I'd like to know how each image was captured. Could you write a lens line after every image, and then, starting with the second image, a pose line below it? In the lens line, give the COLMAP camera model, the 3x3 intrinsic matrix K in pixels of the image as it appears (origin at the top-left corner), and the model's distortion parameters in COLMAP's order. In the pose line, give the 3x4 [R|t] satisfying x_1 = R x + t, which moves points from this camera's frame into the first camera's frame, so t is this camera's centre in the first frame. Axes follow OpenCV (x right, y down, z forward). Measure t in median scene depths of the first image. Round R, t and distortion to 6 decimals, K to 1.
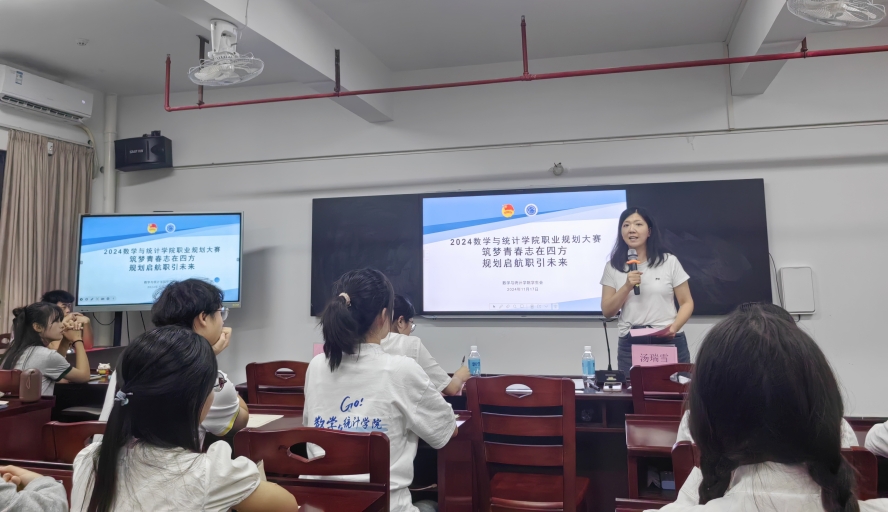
lens RADIAL K [[711.7, 0, 444.0], [0, 711.7, 256.0], [0, 0, 1]] dist [0.002606, -0.000152]
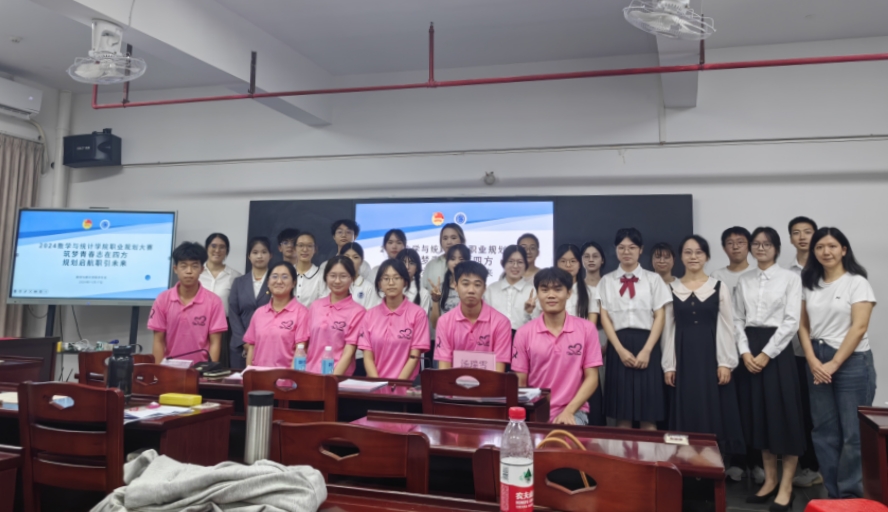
lens RADIAL K [[743.6, 0, 444.0], [0, 743.6, 256.0], [0, 0, 1]] dist [0.004237, -0.014428]
pose [[0.997703, 0.037921, -0.056138, 0.157102], [-0.039008, 0.999070, -0.018394, 0.006136], [0.055388, 0.020541, 0.998254, -0.024867]]
